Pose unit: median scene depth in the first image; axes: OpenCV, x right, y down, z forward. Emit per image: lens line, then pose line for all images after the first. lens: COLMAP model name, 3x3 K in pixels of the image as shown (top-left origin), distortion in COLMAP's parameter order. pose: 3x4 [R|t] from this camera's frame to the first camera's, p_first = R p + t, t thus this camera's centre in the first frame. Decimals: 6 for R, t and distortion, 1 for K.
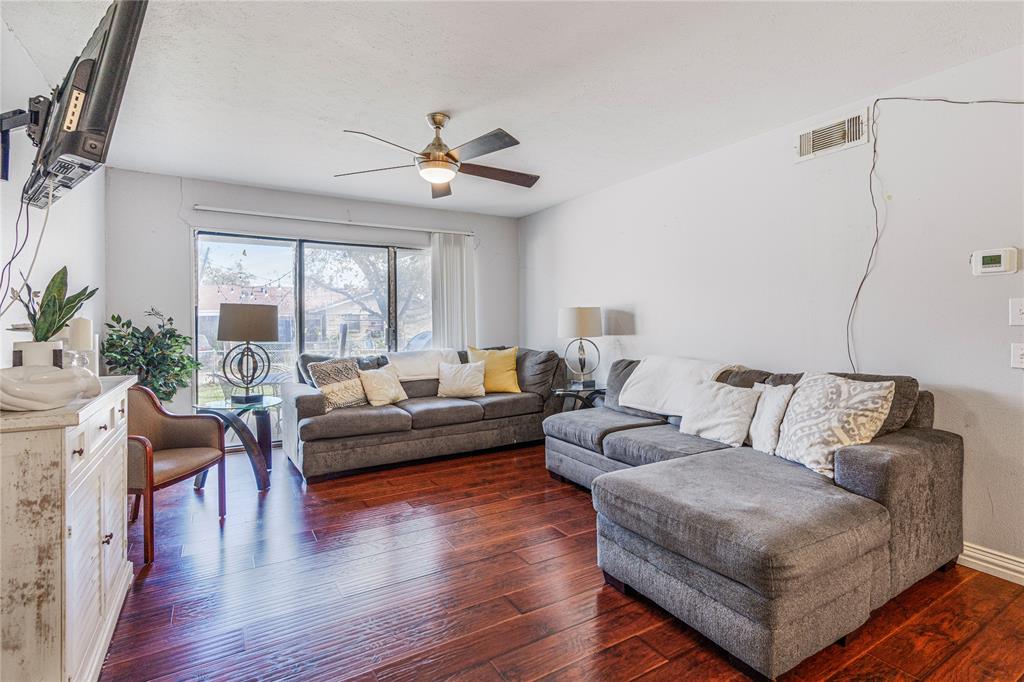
lens RADIAL K [[489.5, 0, 510.3], [0, 489.5, 329.5], [0, 0, 1]] dist [-0.000569, 0.000452]
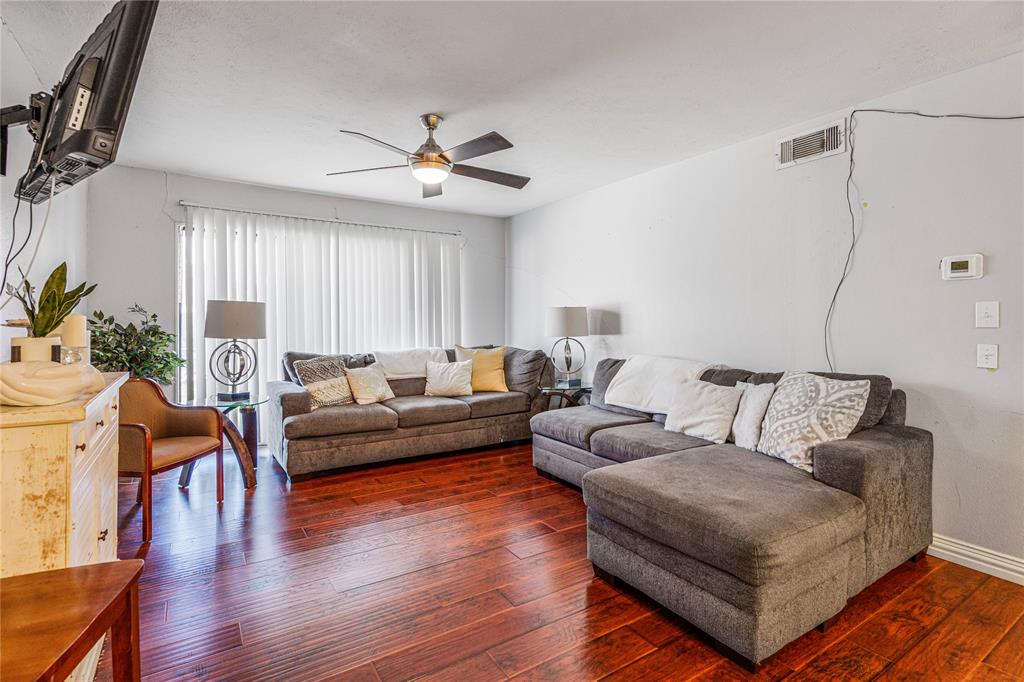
lens RADIAL K [[491.5, 0, 507.9], [0, 491.5, 326.4], [0, 0, 1]] dist [-0.001112, 0.000533]
pose [[0.999381, 0.006758, 0.034526, -0.022338], [-0.006605, 0.999968, -0.004547, 0.000467], [-0.034556, 0.004316, 0.999393, -0.021378]]
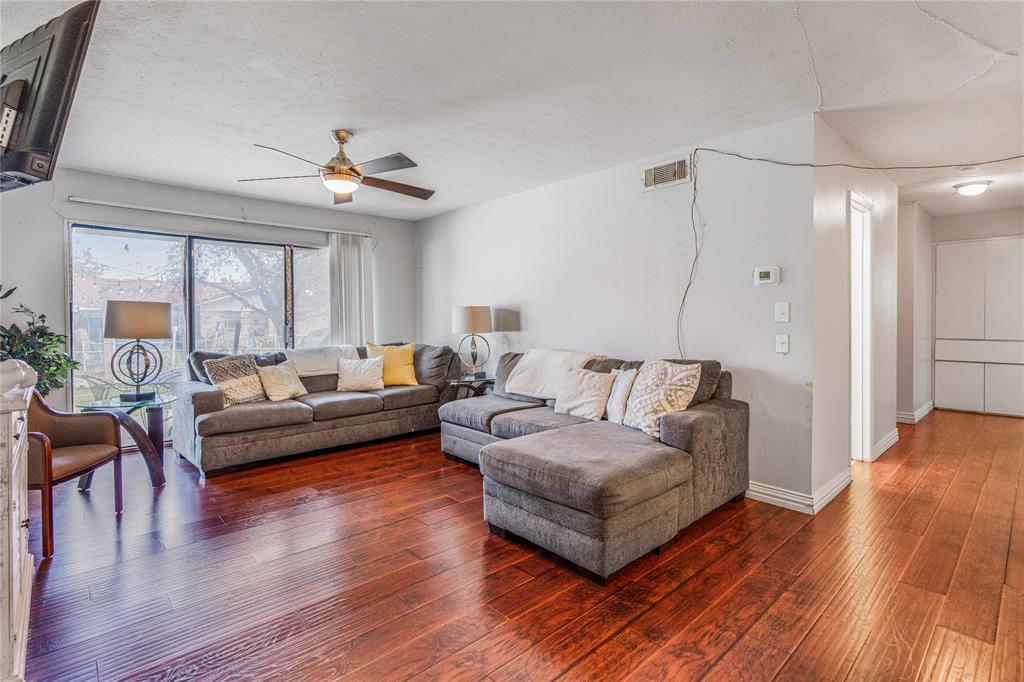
lens RADIAL K [[489.5, 0, 510.3], [0, 489.5, 329.5], [0, 0, 1]] dist [-0.000569, 0.000452]
pose [[0.977807, -0.003558, 0.209478, -0.009287], [0.002516, 0.999983, 0.005241, 0.002601], [-0.209493, -0.004597, 0.977799, -0.168272]]
